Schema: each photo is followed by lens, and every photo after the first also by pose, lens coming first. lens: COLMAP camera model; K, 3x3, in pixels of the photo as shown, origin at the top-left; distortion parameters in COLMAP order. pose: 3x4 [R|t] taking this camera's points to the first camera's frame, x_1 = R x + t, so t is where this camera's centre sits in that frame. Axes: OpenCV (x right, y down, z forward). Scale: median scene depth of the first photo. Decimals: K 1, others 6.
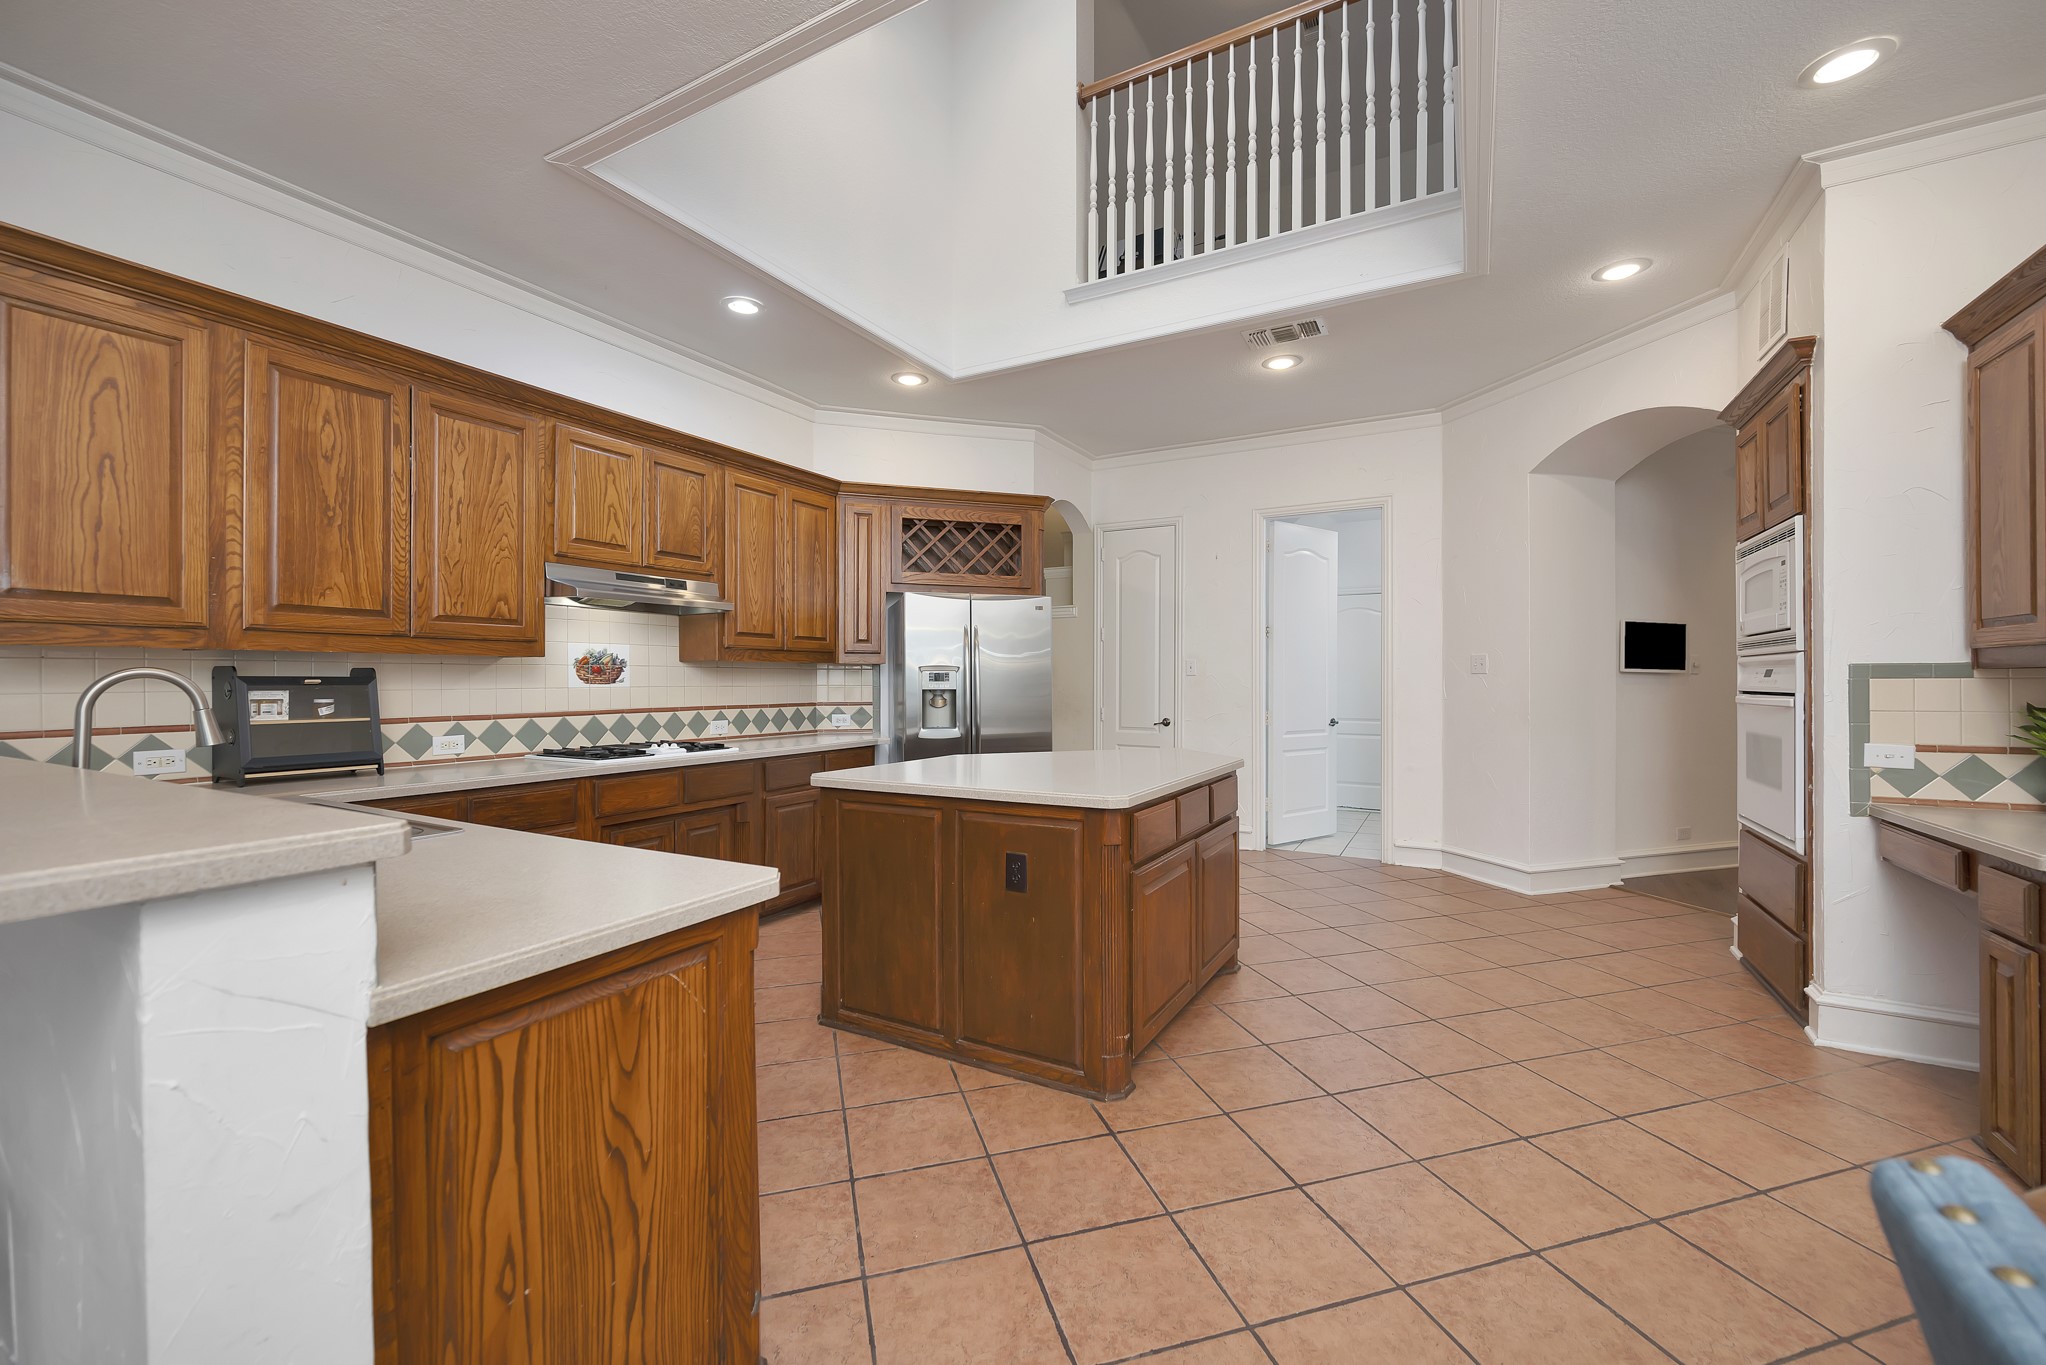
lens RADIAL K [[820.5, 0, 1027.3], [0, 820.5, 681.6], [0, 0, 1]] dist [-0.000943, 0.000144]
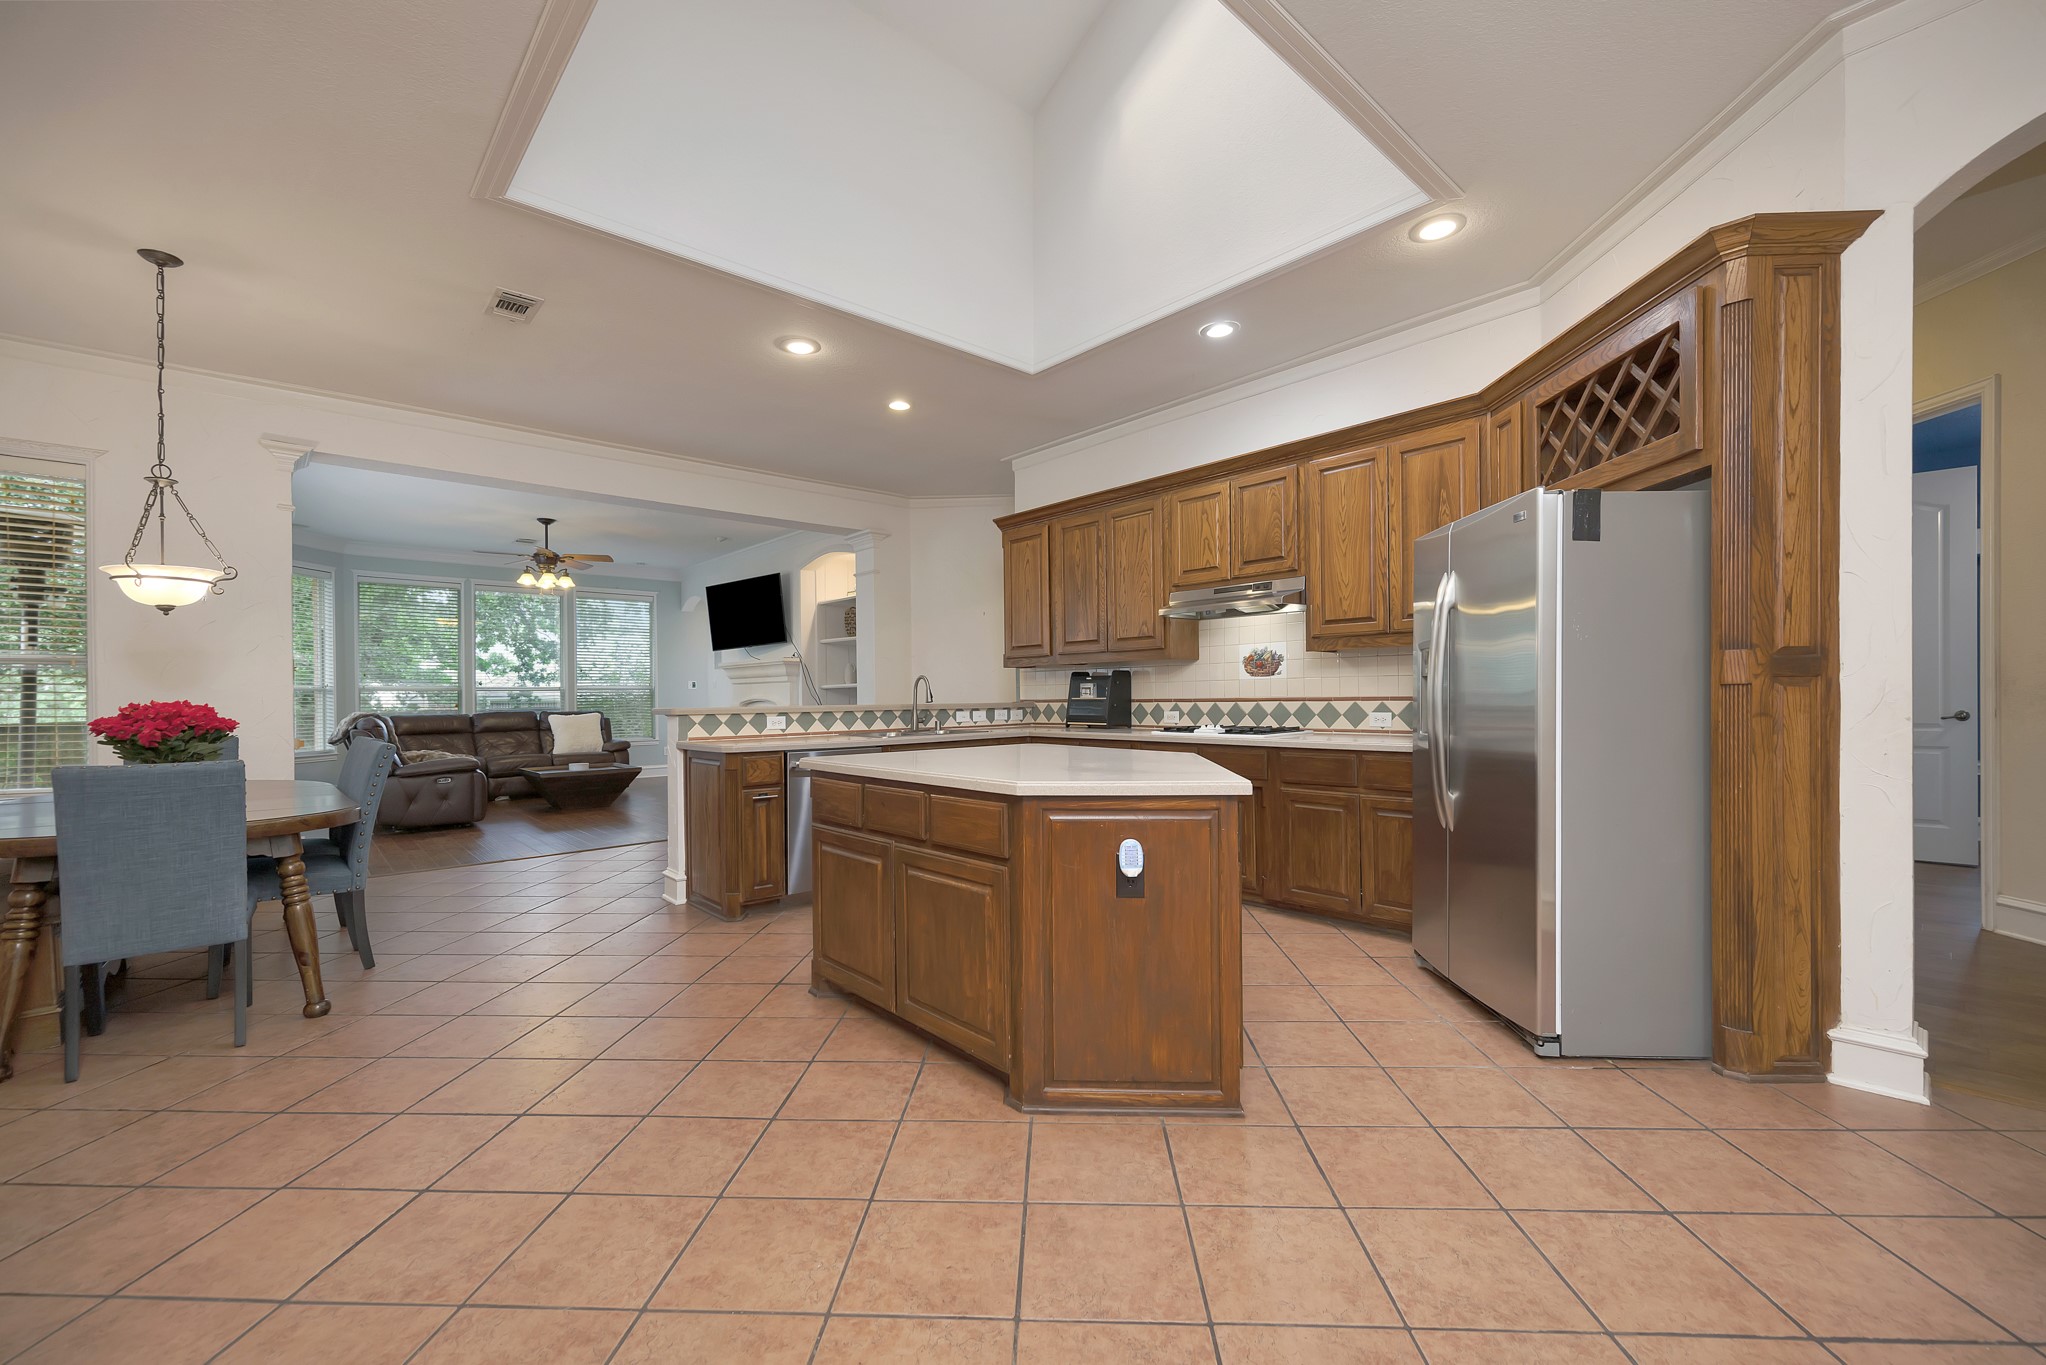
lens RADIAL K [[820.5, 0, 1000.9], [0, 820.5, 710.7], [0, 0, 1]] dist [-0.000943, 0.000144]
pose [[-0.341595, 0.026702, -0.939468, 0.781509], [0.014492, 0.999627, 0.023142, 0.020886], [0.939735, -0.005709, -0.341855, 1.080514]]
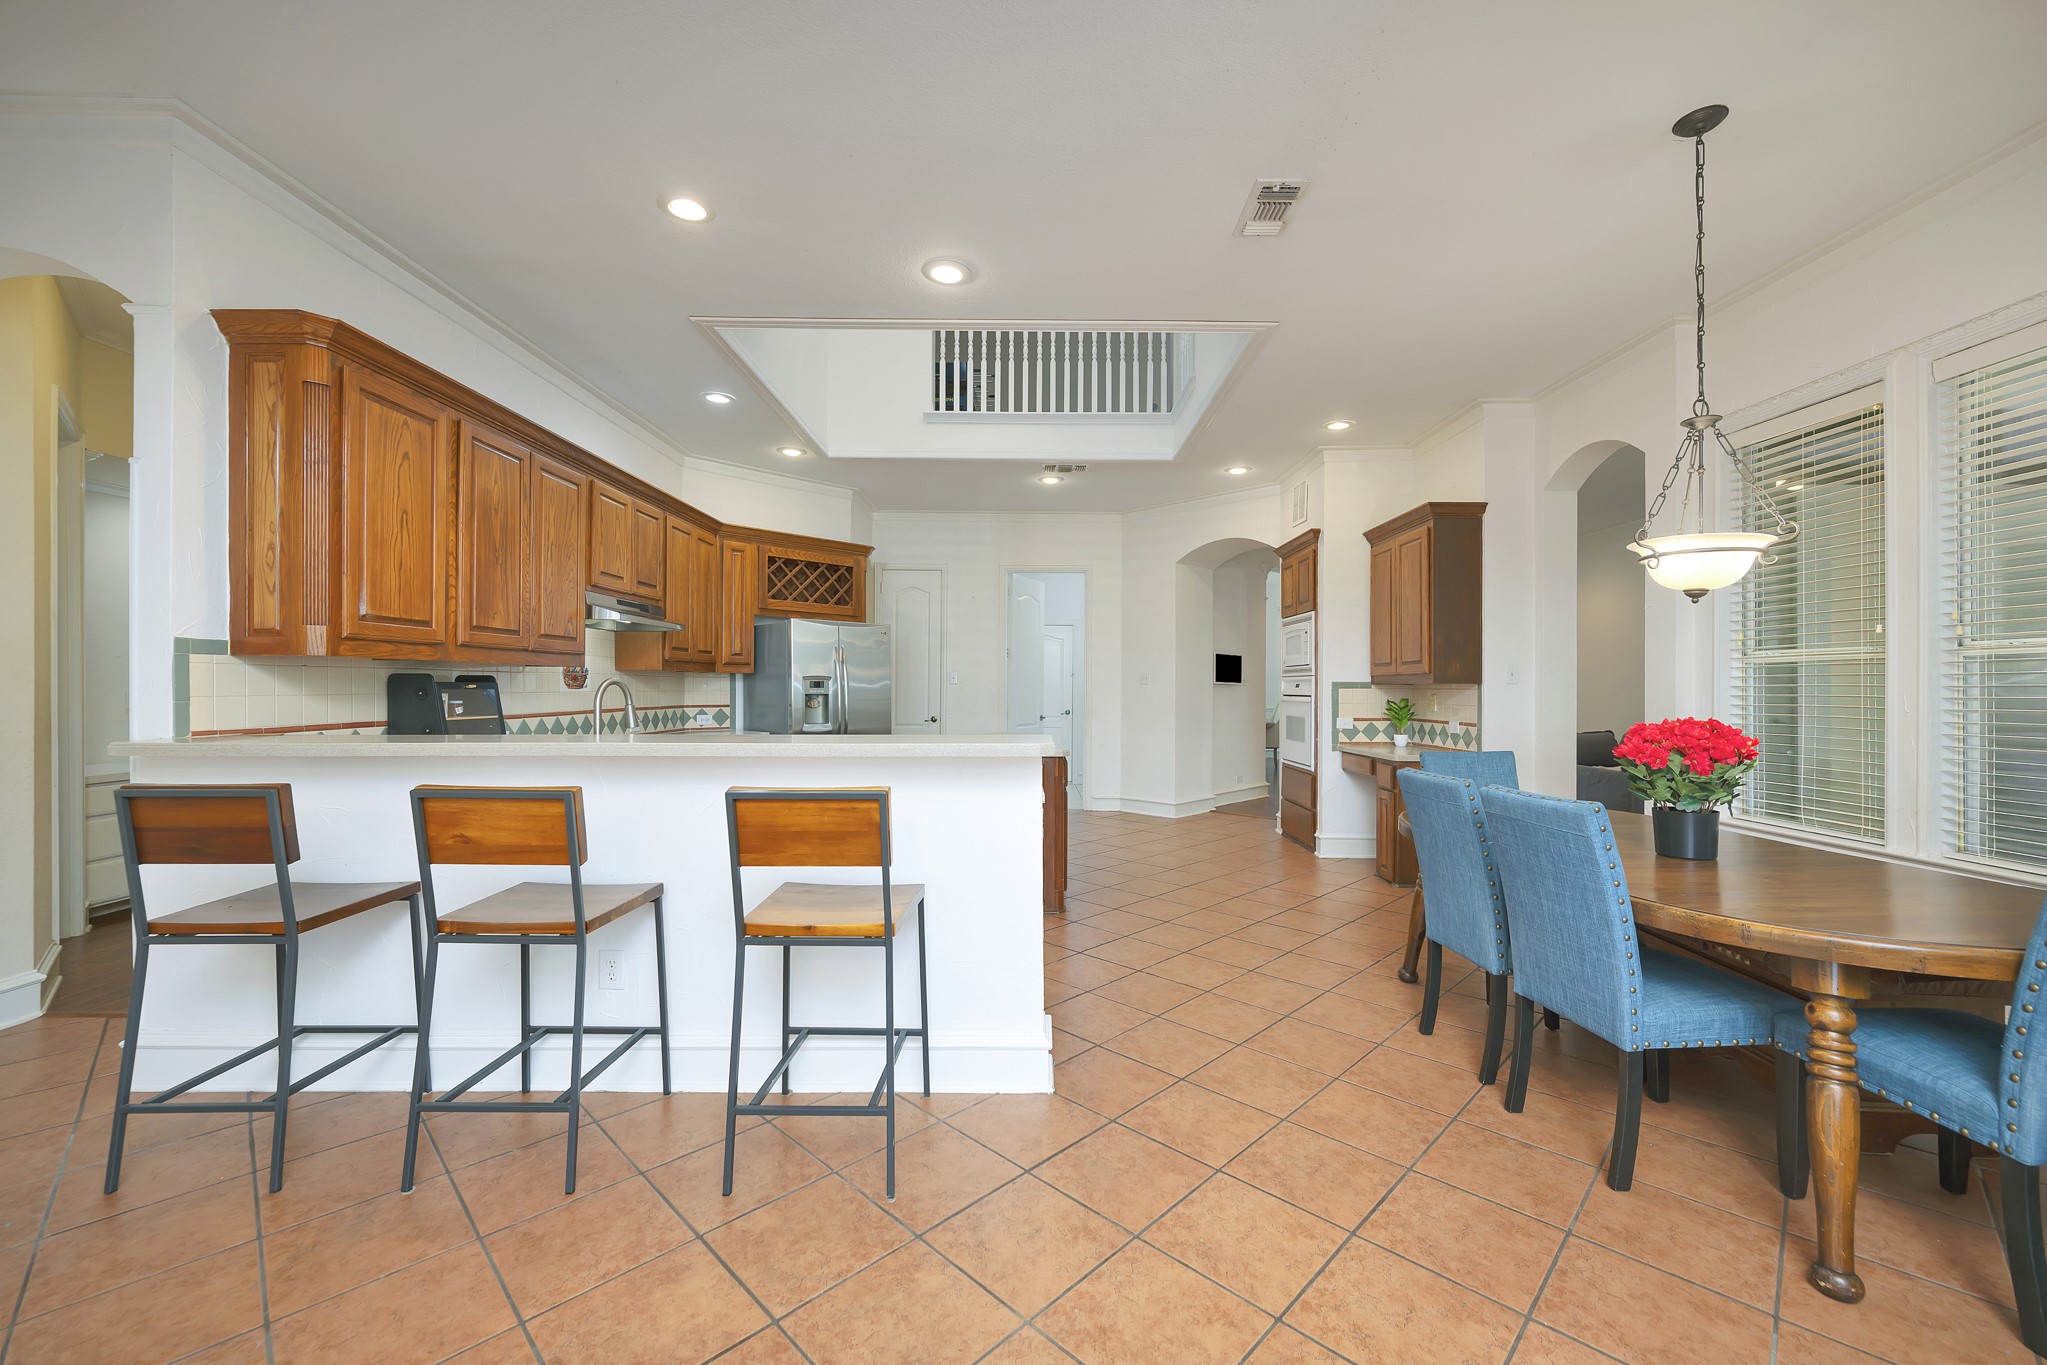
lens RADIAL K [[820.9, 0, 1032.6], [0, 820.9, 690.8], [0, 0, 1]] dist [-0.000943, 0.000144]
pose [[0.875356, 0.002257, 0.483474, -0.531749], [-0.003594, 0.999992, 0.001838, 0.001041], [-0.483466, -0.003346, 0.875357, -0.373790]]
